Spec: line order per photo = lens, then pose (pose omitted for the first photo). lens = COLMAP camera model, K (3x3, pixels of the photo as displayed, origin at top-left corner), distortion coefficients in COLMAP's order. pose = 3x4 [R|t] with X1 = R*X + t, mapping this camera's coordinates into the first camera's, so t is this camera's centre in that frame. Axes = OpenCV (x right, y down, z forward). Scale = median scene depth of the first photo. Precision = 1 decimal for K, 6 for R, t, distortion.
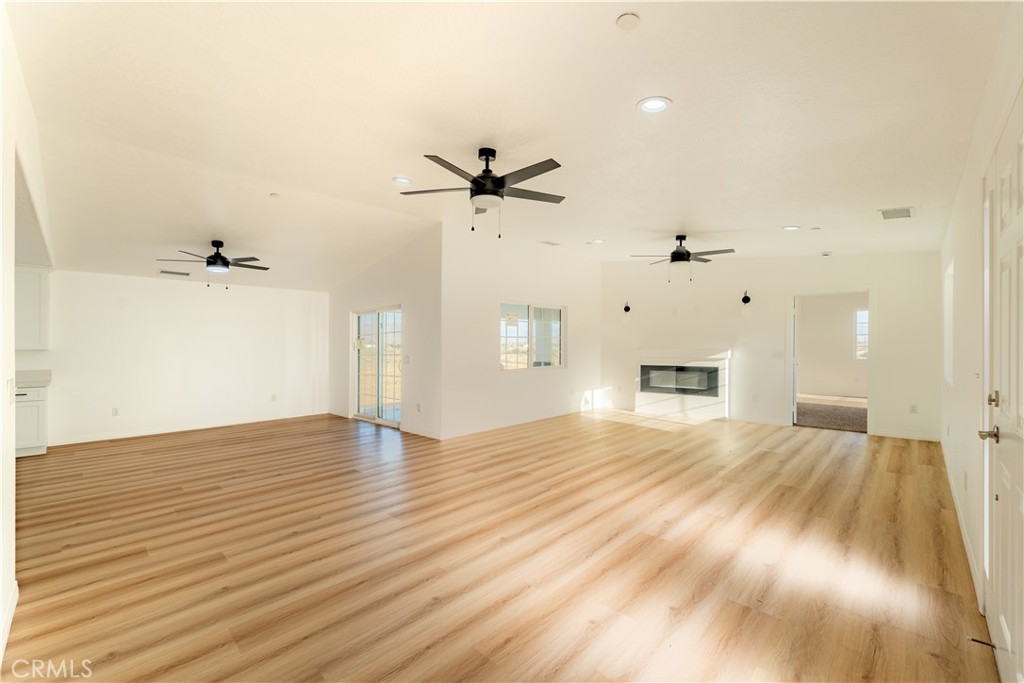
lens RADIAL K [[420.6, 0, 510.7], [0, 420.6, 347.5], [0, 0, 1]] dist [-0.002503, 0.000786]
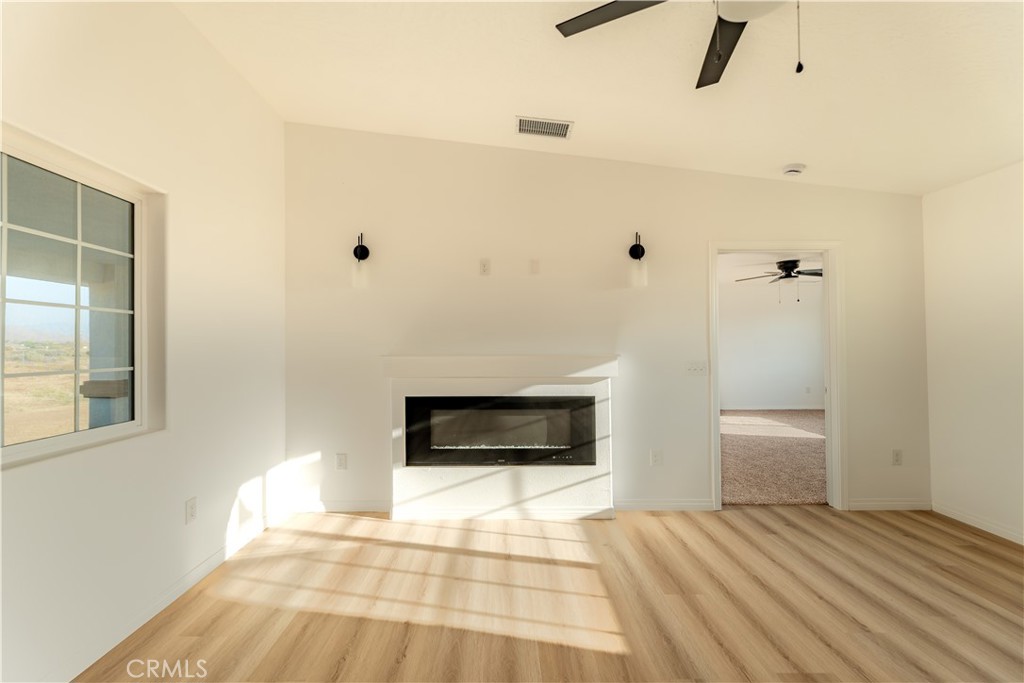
lens RADIAL K [[420.6, 0, 496.8], [0, 420.6, 349.0], [0, 0, 1]] dist [-0.002503, 0.000786]
pose [[0.725849, 0.006124, 0.687827, 0.111345], [-0.002377, 0.999977, -0.006395, -0.000330], [-0.687850, 0.003007, 0.725847, 0.723460]]
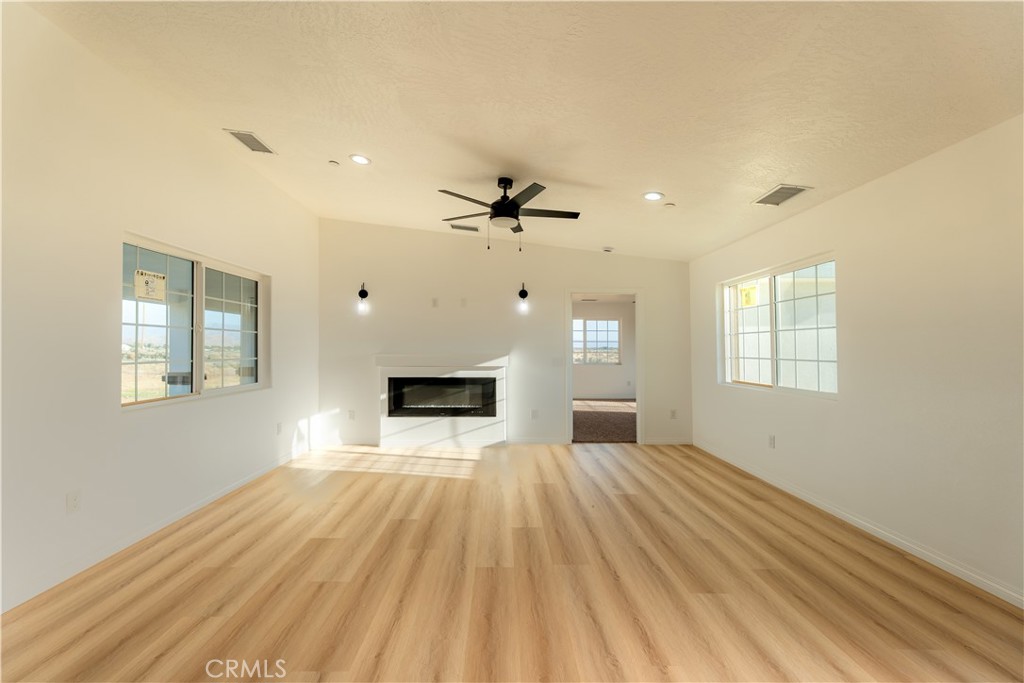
lens RADIAL K [[422.7, 0, 496.4], [0, 422.7, 350.3], [0, 0, 1]] dist [0.022320, 0.000124]
pose [[0.722639, 0.010857, 0.691140, -0.044674], [-0.006420, 0.999939, -0.008995, 0.002999], [-0.691195, 0.002063, 0.722665, 0.418970]]
